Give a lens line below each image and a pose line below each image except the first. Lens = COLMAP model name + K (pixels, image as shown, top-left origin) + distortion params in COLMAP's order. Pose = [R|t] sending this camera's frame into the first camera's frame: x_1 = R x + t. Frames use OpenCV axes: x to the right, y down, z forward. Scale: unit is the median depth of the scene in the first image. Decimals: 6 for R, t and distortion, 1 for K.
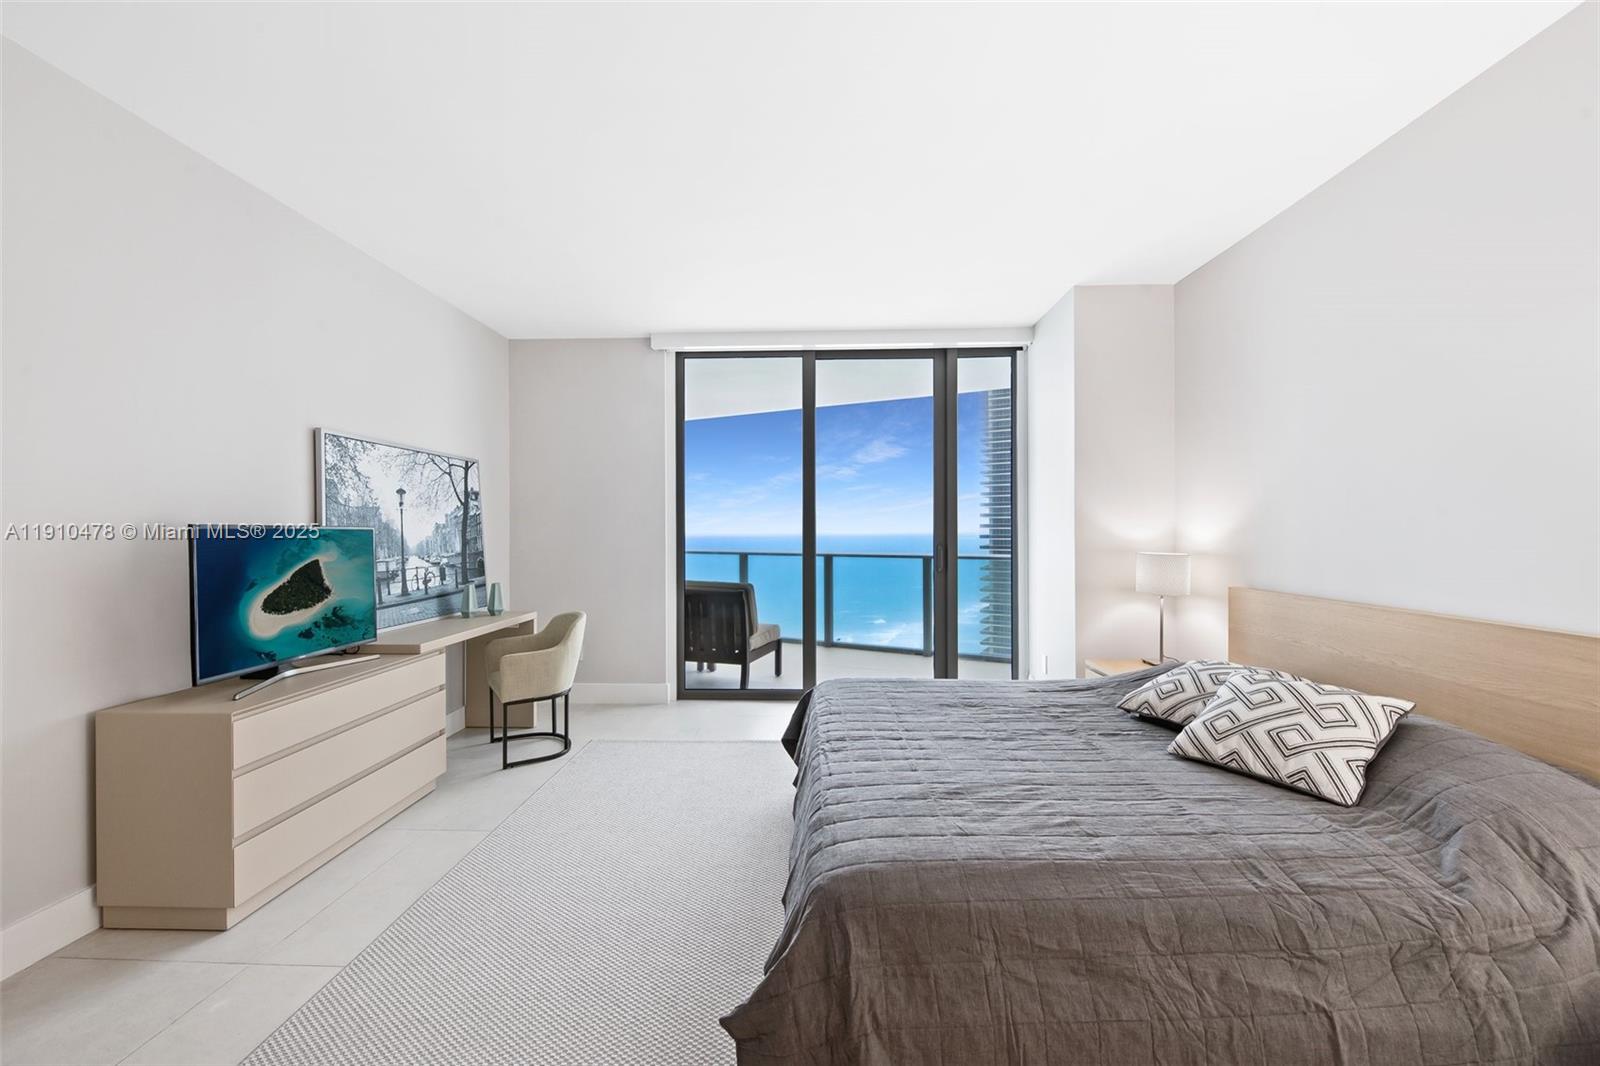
lens RADIAL K [[667.9, 0, 800.0], [0, 667.9, 533.0], [0, 0, 1]] dist [0.010498, -0.009225]
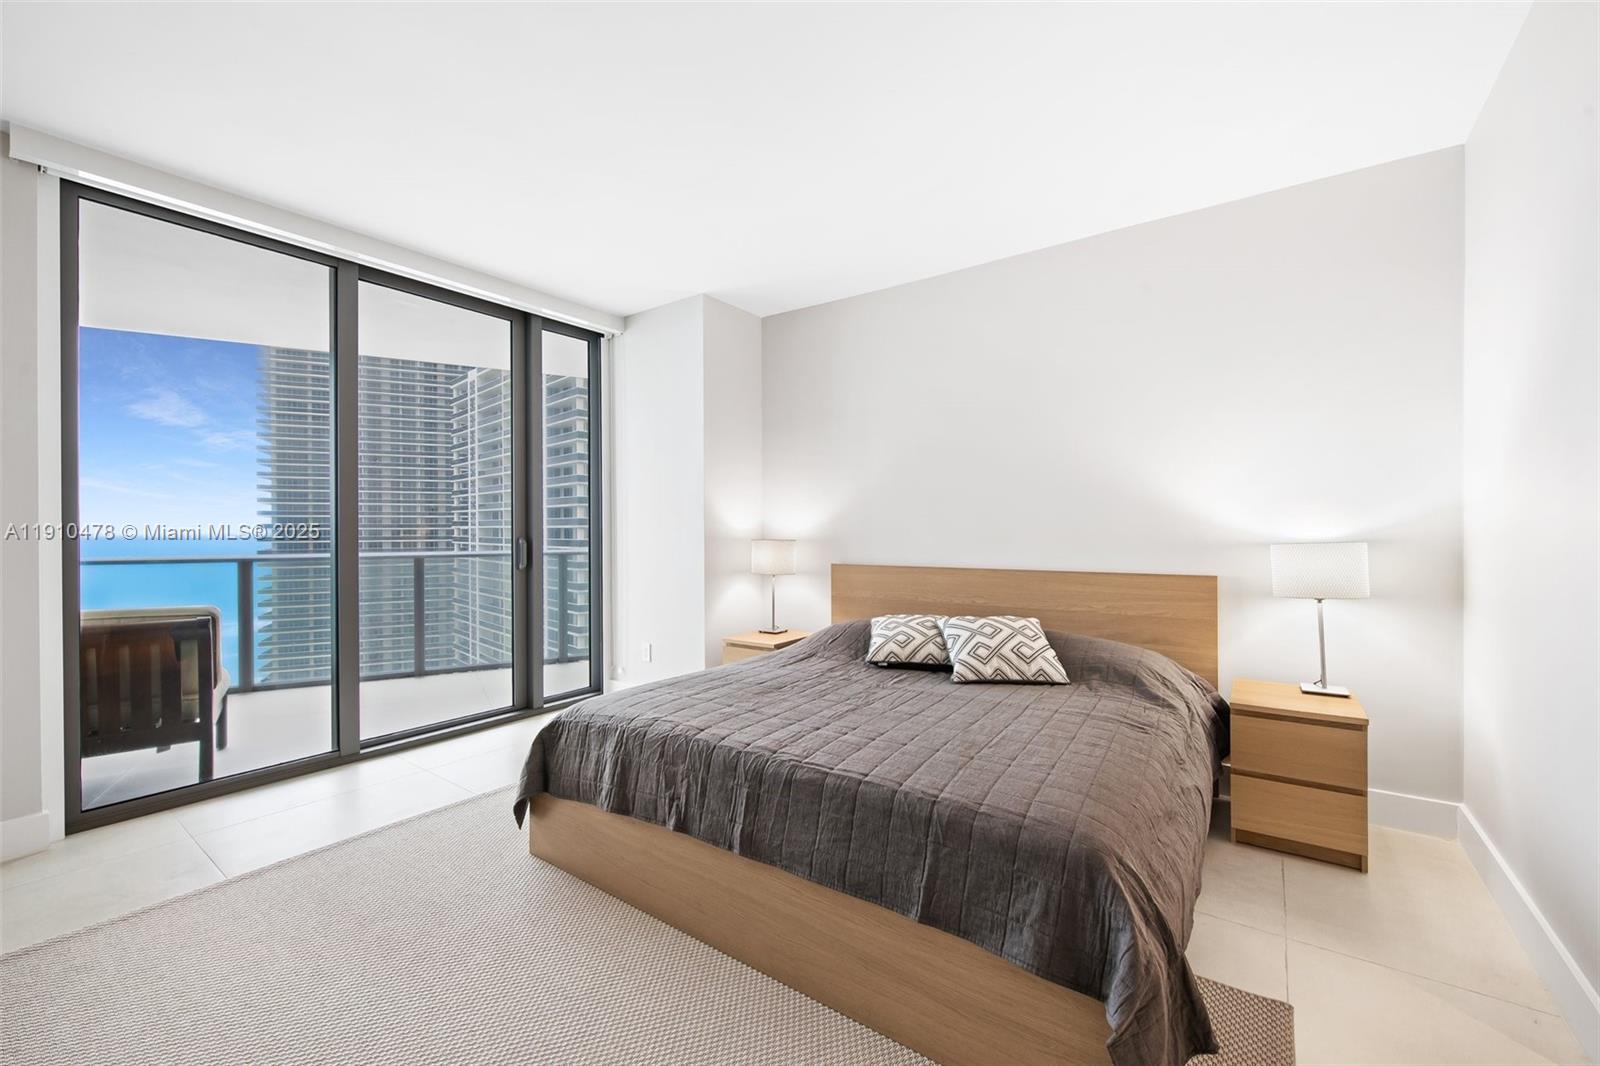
lens RADIAL K [[645.3, 0, 800.0], [0, 645.3, 533.0], [0, 0, 1]] dist [0.011272, 0.000075]
pose [[0.559372, -0.006963, 0.828887, -0.398943], [0.008061, 0.999963, 0.002961, 0.015839], [-0.828878, 0.005026, 0.559408, 0.314740]]
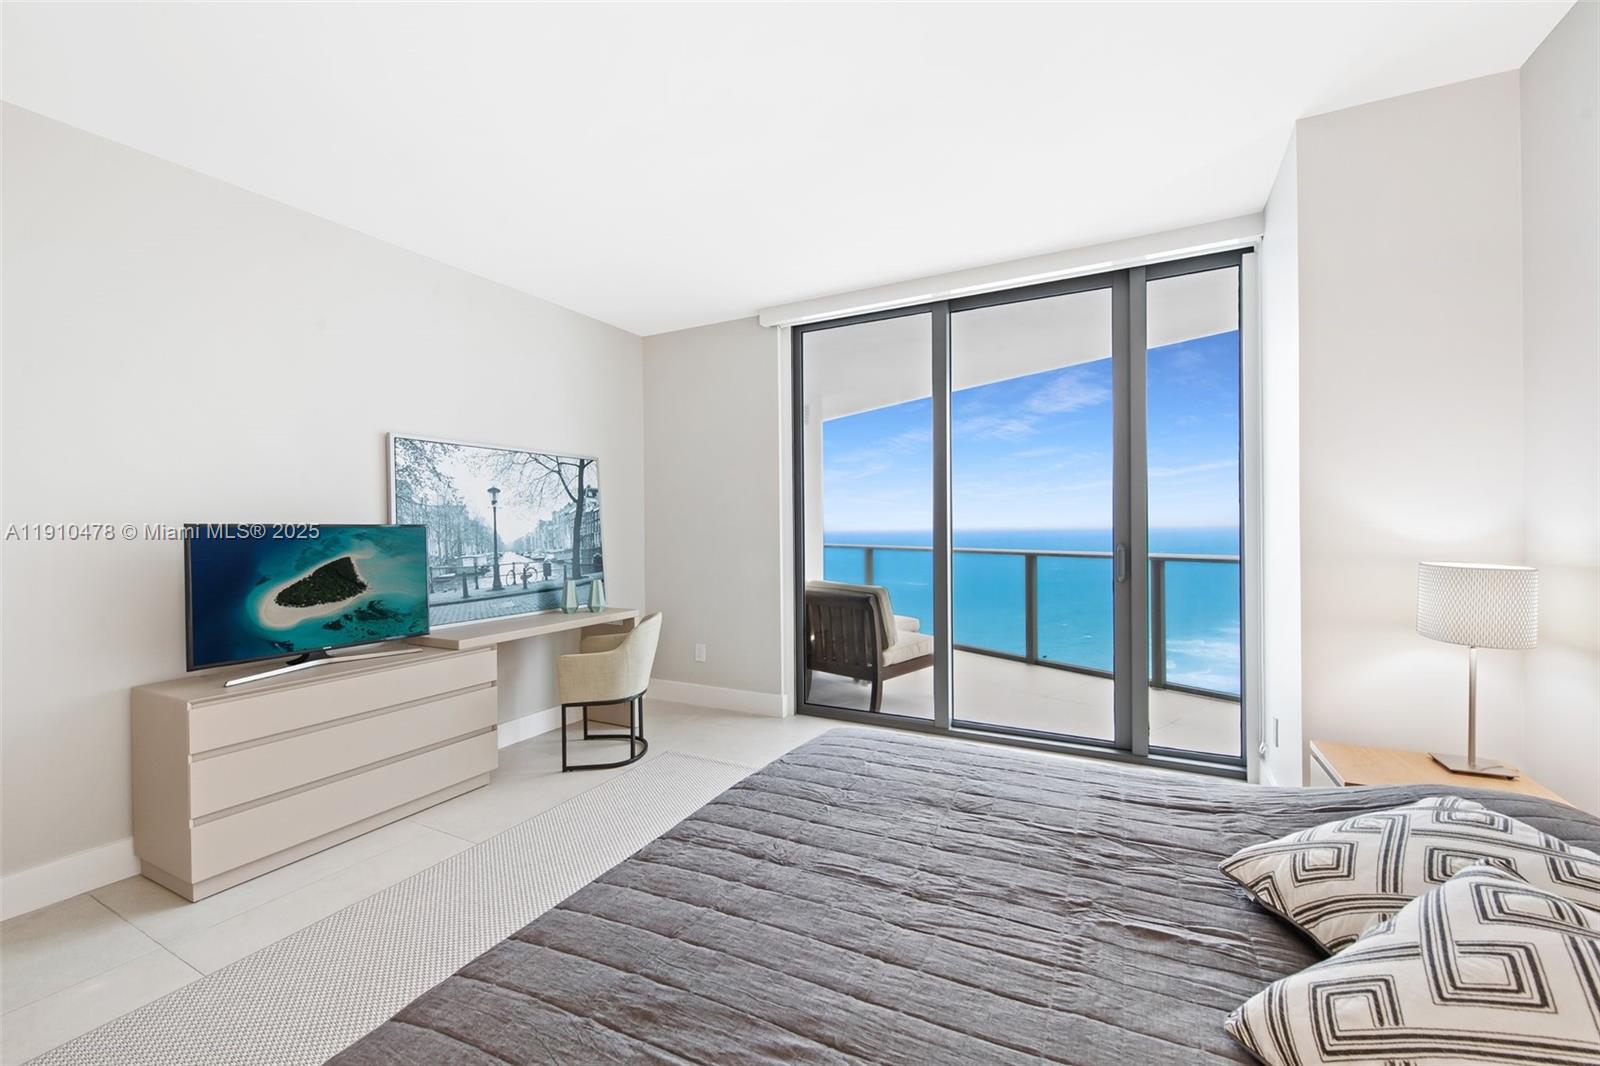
lens RADIAL K [[658.7, 0, 798.9], [0, 658.7, 528.5], [0, 0, 1]] dist [-0.000302, -0.000730]
pose [[0.899792, -0.002436, -0.436312, 0.285359], [0.003540, 0.999992, 0.001716, -0.002460], [0.436304, -0.003088, 0.899794, 0.285406]]
